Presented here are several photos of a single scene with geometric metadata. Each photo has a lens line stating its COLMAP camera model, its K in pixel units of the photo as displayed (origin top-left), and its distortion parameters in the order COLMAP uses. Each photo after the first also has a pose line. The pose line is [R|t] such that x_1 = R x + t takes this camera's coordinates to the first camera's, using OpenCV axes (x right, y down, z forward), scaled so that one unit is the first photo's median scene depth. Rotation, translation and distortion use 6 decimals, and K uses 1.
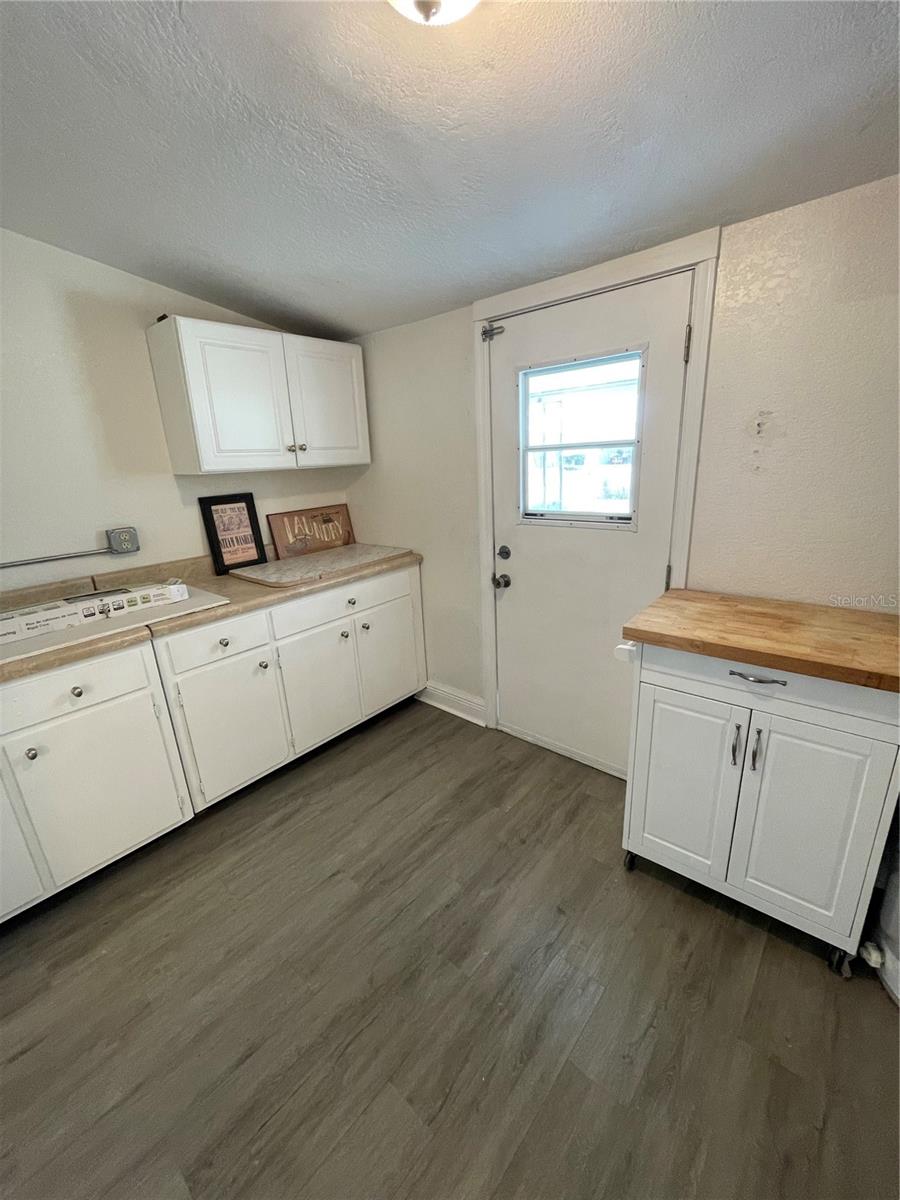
lens RADIAL K [[484.9, 0, 452.1], [0, 484.9, 602.0], [0, 0, 1]] dist [-0.002482, -0.000421]
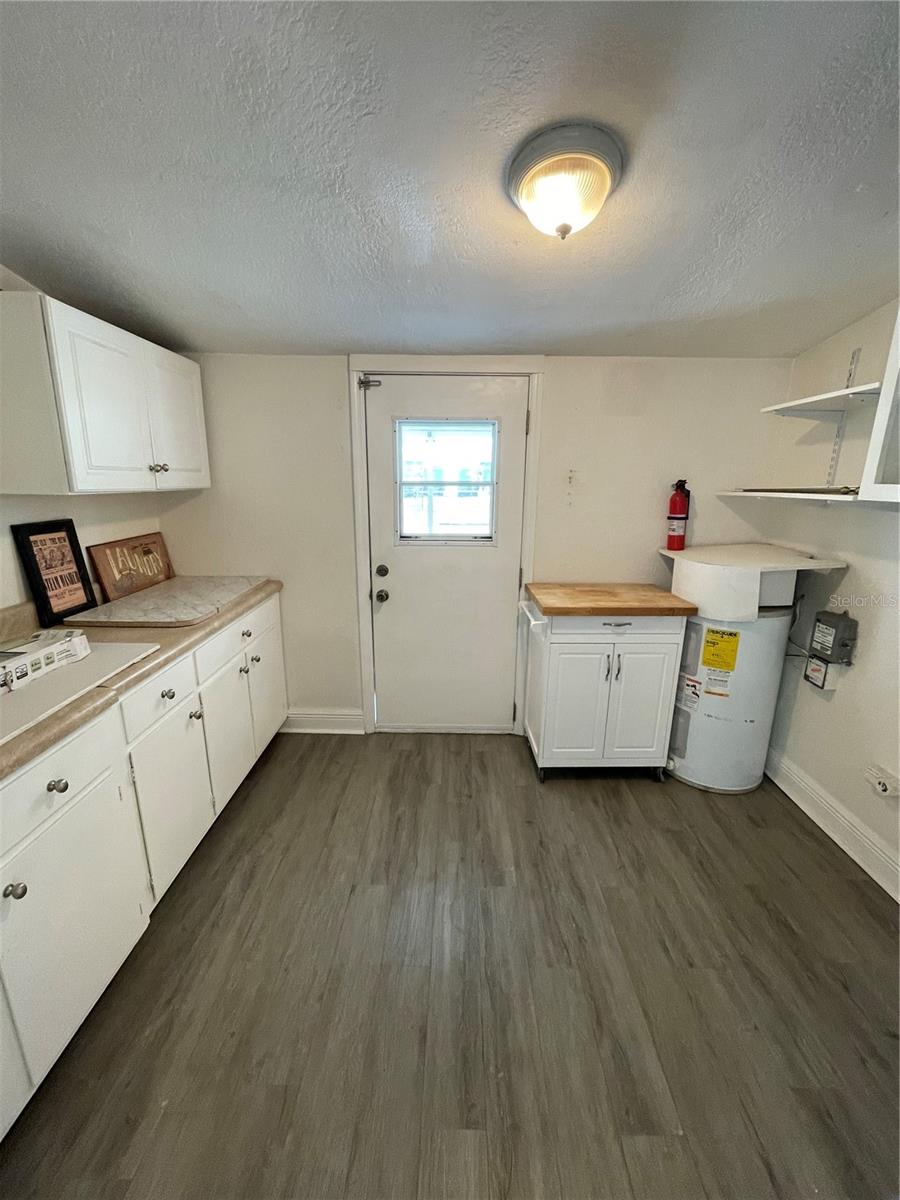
lens RADIAL K [[484.9, 0, 452.1], [0, 484.9, 602.6], [0, 0, 1]] dist [-0.002482, -0.000421]
pose [[0.756342, -0.108635, 0.645093, -0.580169], [0.145706, 0.989319, -0.004230, 0.001223], [-0.637743, 0.097194, 0.764092, 0.028815]]
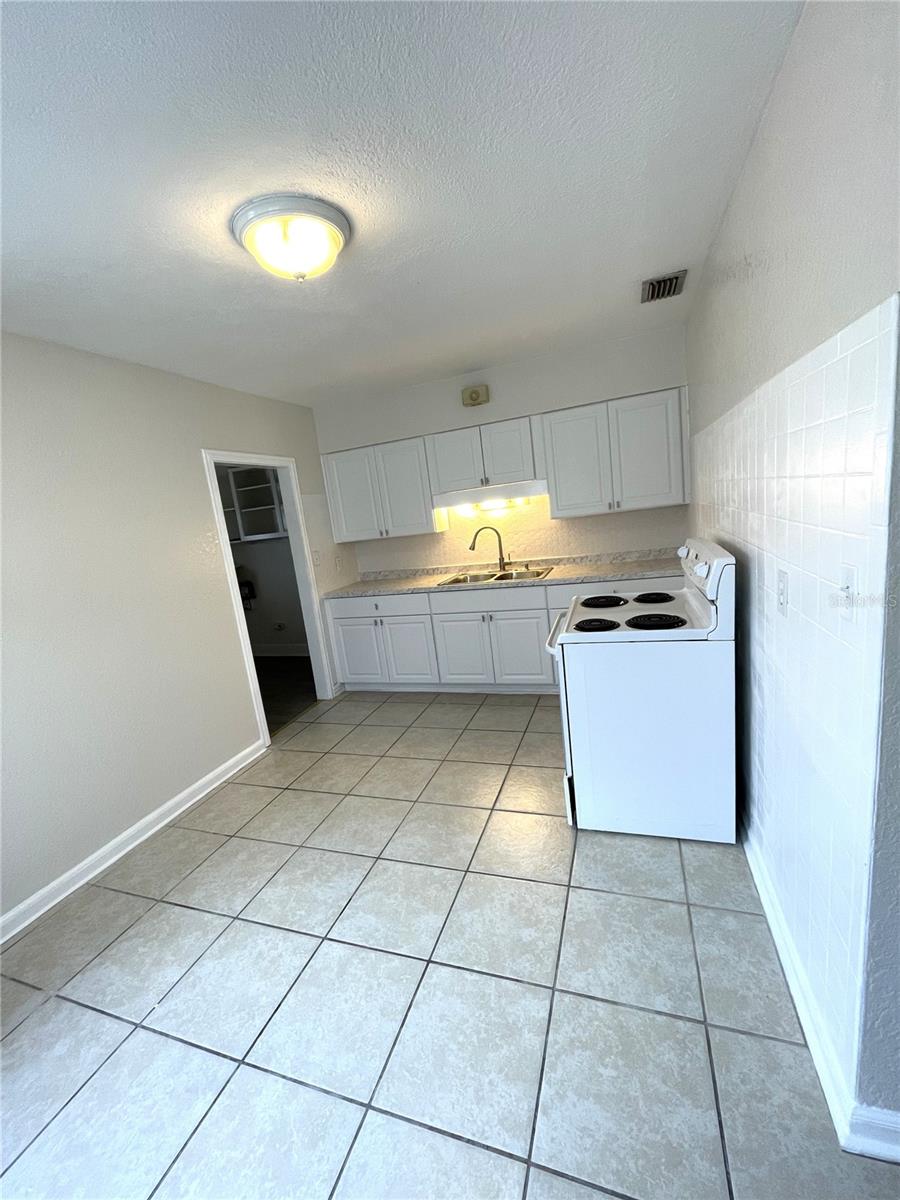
lens RADIAL K [[484.9, 0, 452.8], [0, 484.9, 600.6], [0, 0, 1]] dist [-0.002482, -0.000421]
pose [[-0.364581, -0.082606, 0.927500, -2.408302], [0.397315, 0.887036, 0.235178, 0.047458], [-0.842153, 0.454251, -0.290576, 0.139632]]
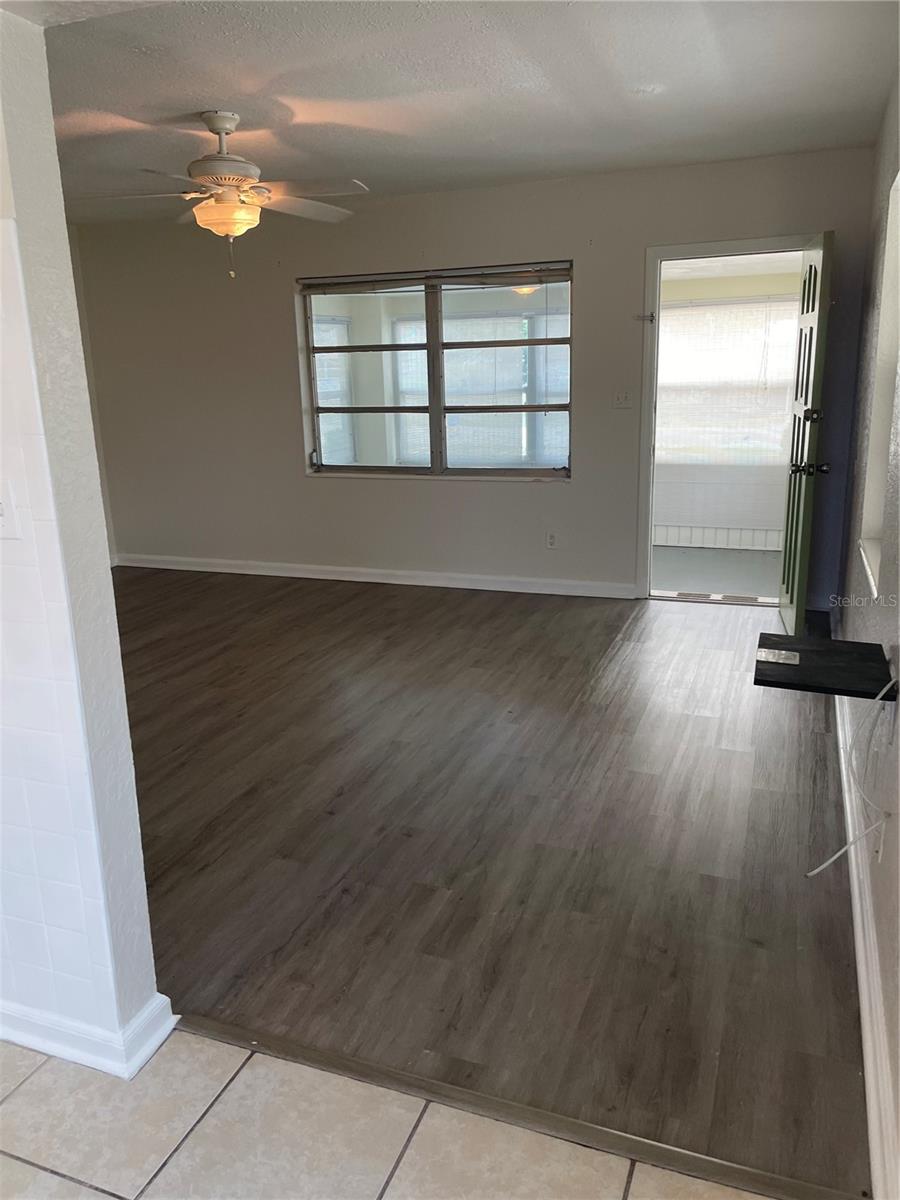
lens RADIAL K [[904.8, 0, 444.0], [0, 904.8, 588.8], [0, 0, 1]] dist [0.077669, -0.096755]
pose [[-0.937717, 0.154686, -0.311062, -2.217315], [-0.029869, 0.856183, 0.515808, -0.086911], [0.346114, 0.492973, -0.798237, 0.532949]]
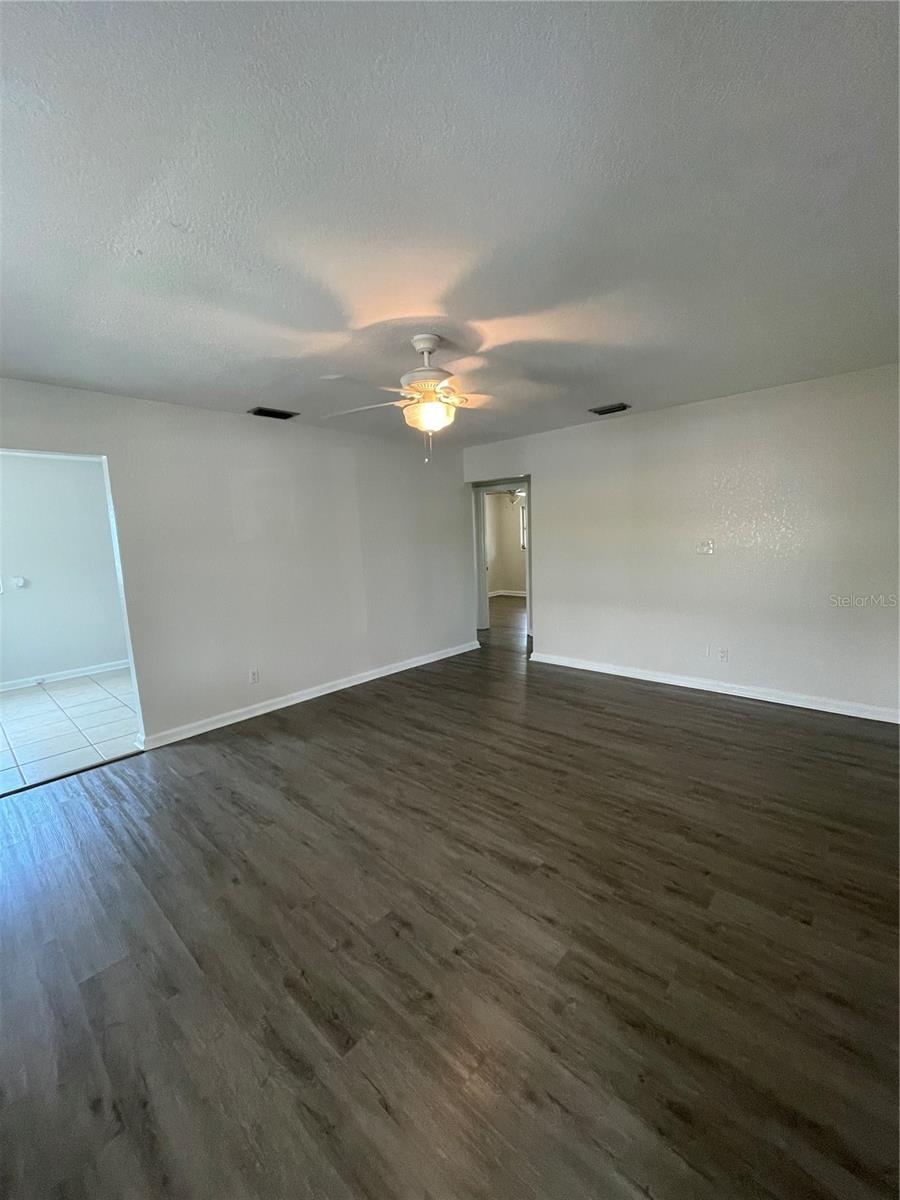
lens RADIAL K [[484.9, 0, 451.4], [0, 484.9, 600.1], [0, 0, 1]] dist [-0.002482, -0.000421]
pose [[0.031731, -0.091342, 0.995314, -3.812397], [0.330393, 0.940795, 0.075805, 0.622238], [-0.943310, 0.326439, 0.060031, -1.484742]]
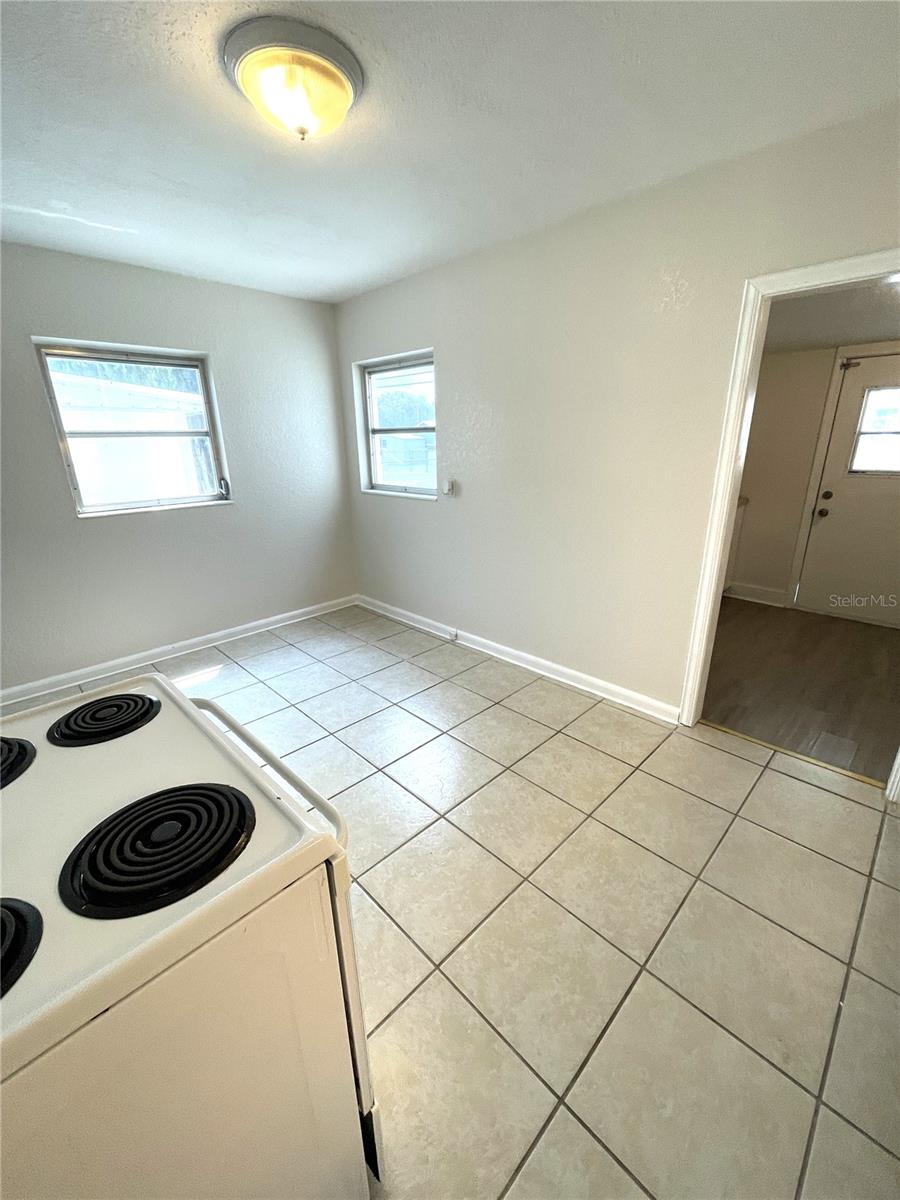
lens RADIAL K [[484.9, 0, 454.4], [0, 484.9, 601.7], [0, 0, 1]] dist [-0.002482, -0.000421]
pose [[0.997165, 0.049494, -0.056686, -1.199475], [-0.047670, 0.998315, 0.033083, 0.305150], [0.058228, -0.030287, 0.997844, -0.850571]]
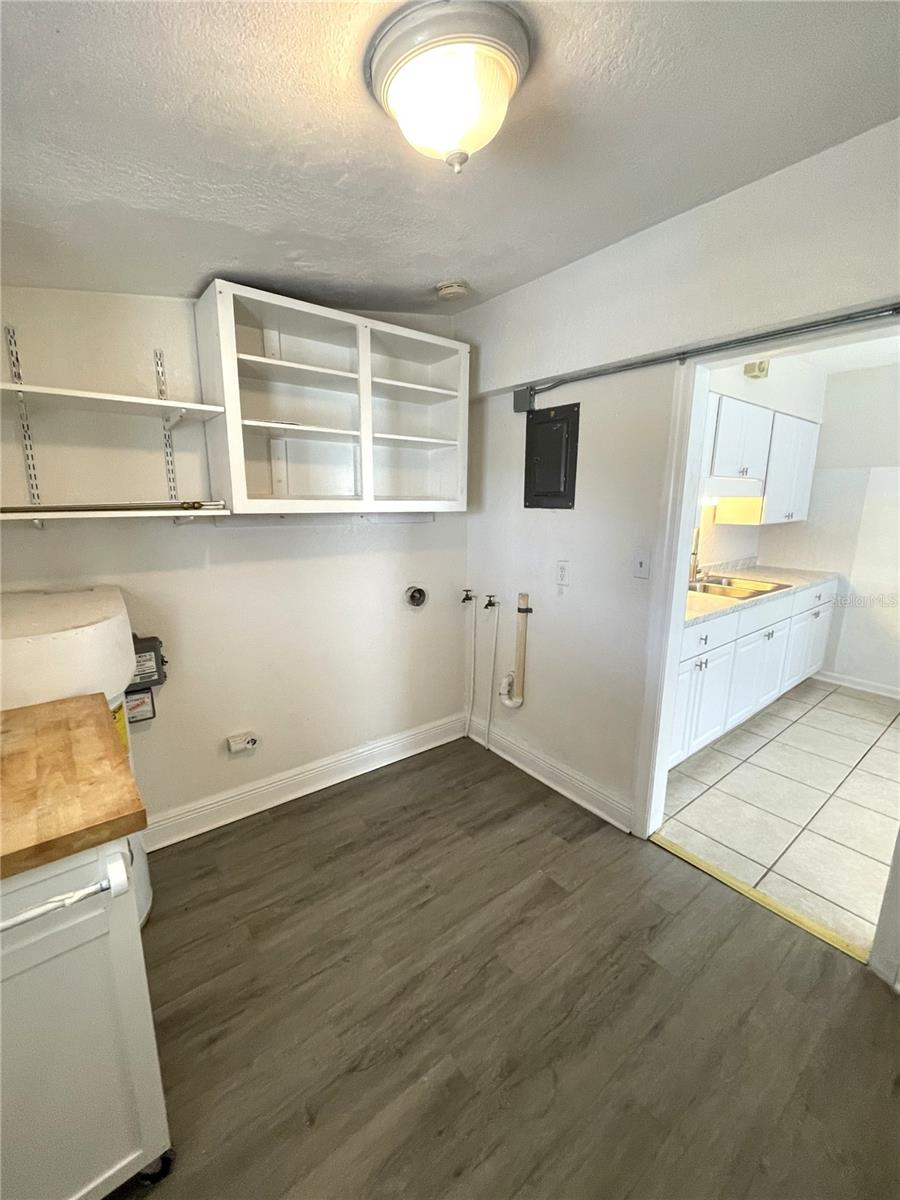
lens RADIAL K [[484.9, 0, 452.4], [0, 484.9, 602.2], [0, 0, 1]] dist [-0.002482, -0.000421]
pose [[-0.982878, -0.001600, 0.184250, -0.097633], [0.086836, 0.877930, 0.470849, -0.304971], [-0.162512, 0.478787, -0.862759, 0.948067]]
